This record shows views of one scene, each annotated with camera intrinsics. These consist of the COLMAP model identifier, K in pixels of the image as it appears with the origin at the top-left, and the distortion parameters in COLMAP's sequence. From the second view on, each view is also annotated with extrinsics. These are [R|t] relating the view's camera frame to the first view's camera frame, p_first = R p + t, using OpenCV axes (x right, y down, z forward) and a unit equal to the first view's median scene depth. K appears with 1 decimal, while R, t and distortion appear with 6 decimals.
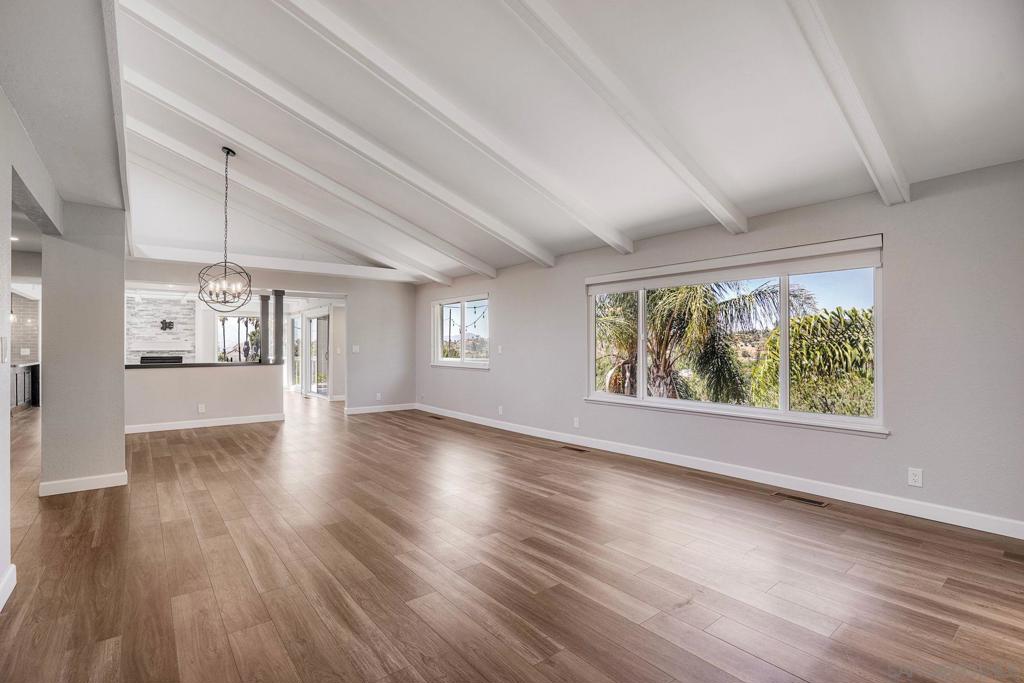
lens RADIAL K [[474.1, 0, 506.1], [0, 474.1, 344.0], [0, 0, 1]] dist [-0.049243, 0.016655]
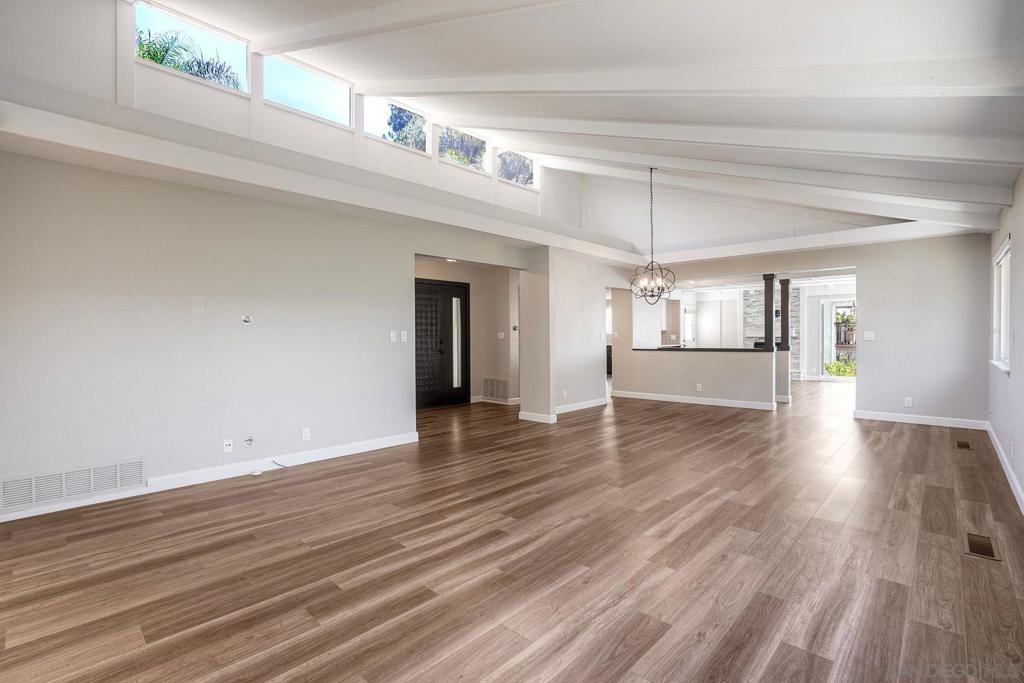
lens RADIAL K [[474.1, 0, 506.1], [0, 474.1, 344.0], [0, 0, 1]] dist [-0.049243, 0.016655]
pose [[0.139831, 0.017688, -0.990017, 0.500487], [0.012752, 0.999725, 0.019663, 0.002417], [0.990093, -0.015374, 0.139567, 0.433552]]
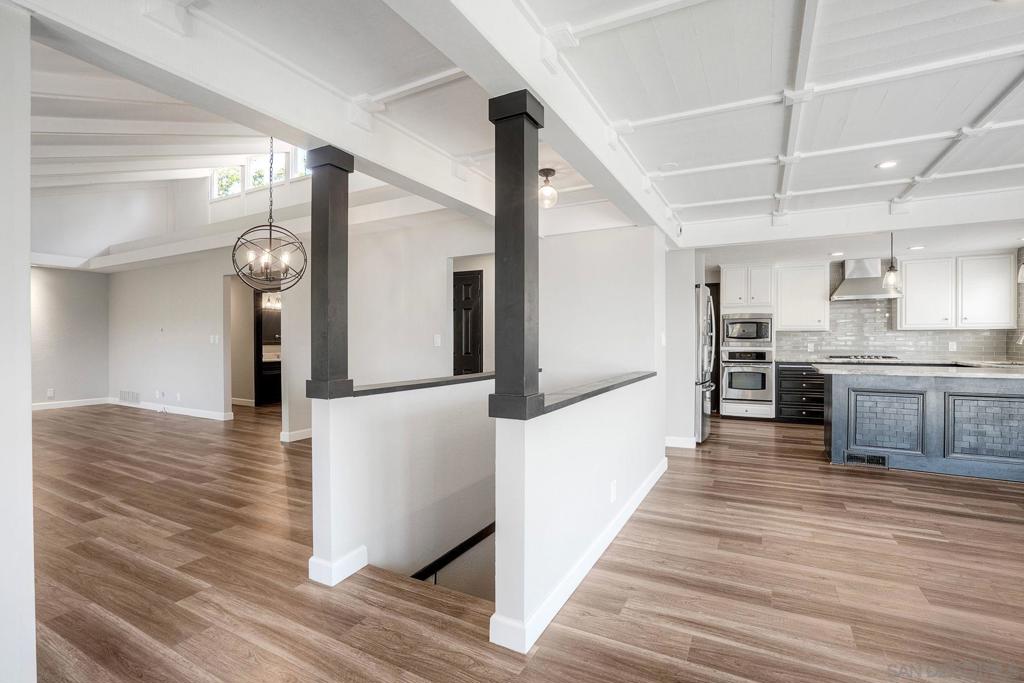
lens RADIAL K [[474.1, 0, 506.1], [0, 474.1, 344.0], [0, 0, 1]] dist [-0.049243, 0.016655]
pose [[-0.919813, 0.006325, -0.392306, -0.610804], [0.004580, 0.999975, 0.005385, 0.011277], [0.392330, 0.003156, -0.919819, 1.723480]]
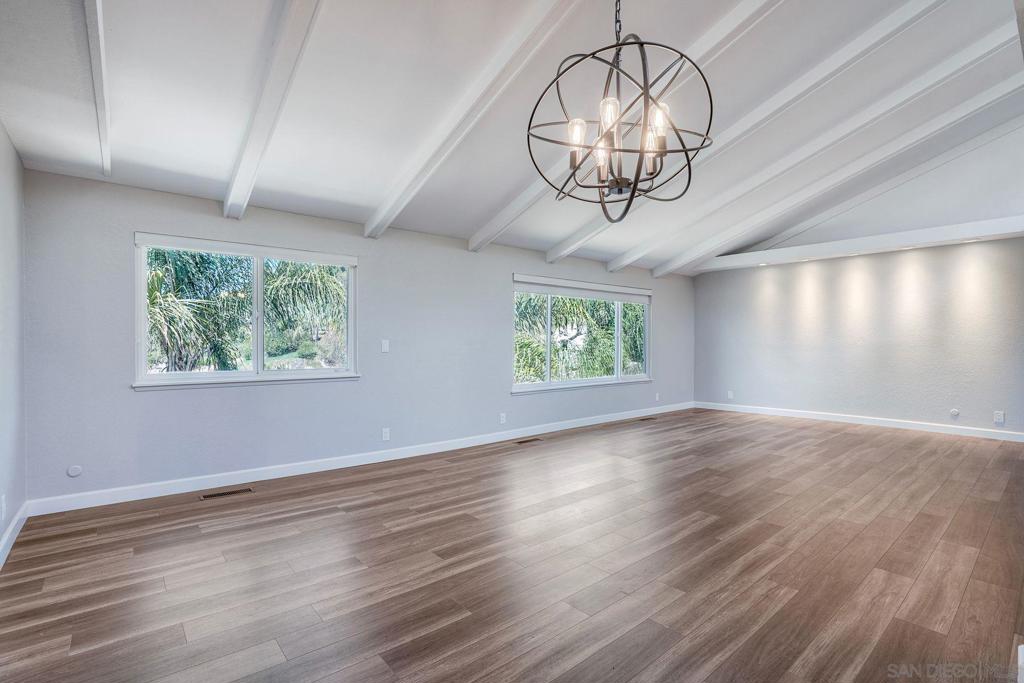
lens RADIAL K [[474.1, 0, 506.1], [0, 474.1, 344.0], [0, 0, 1]] dist [-0.049243, 0.016655]
pose [[-0.019123, -0.001904, 0.999815, -0.834614], [-0.004629, 0.999988, 0.001816, 0.008813], [-0.999806, -0.004593, -0.019131, 1.004798]]
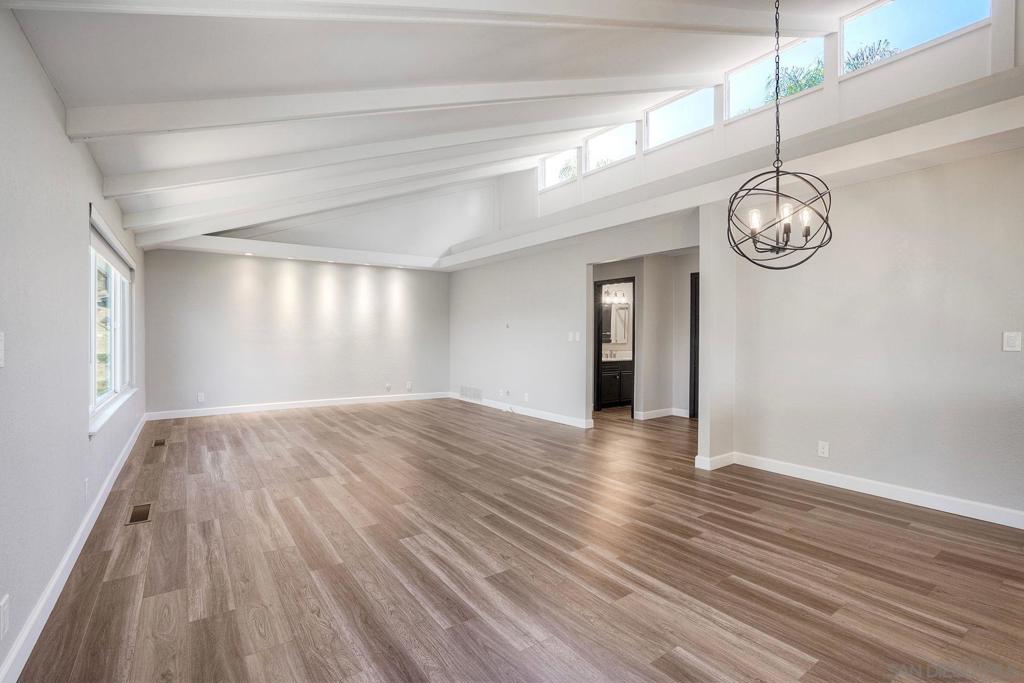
lens RADIAL K [[474.1, 0, 502.4], [0, 474.1, 341.4], [0, 0, 1]] dist [-0.054993, 0.019478]
pose [[-0.997207, -0.003227, 0.074614, -0.316438], [-0.002977, 0.999990, 0.003461, 0.010731], [-0.074625, 0.003229, -0.997206, 1.432776]]
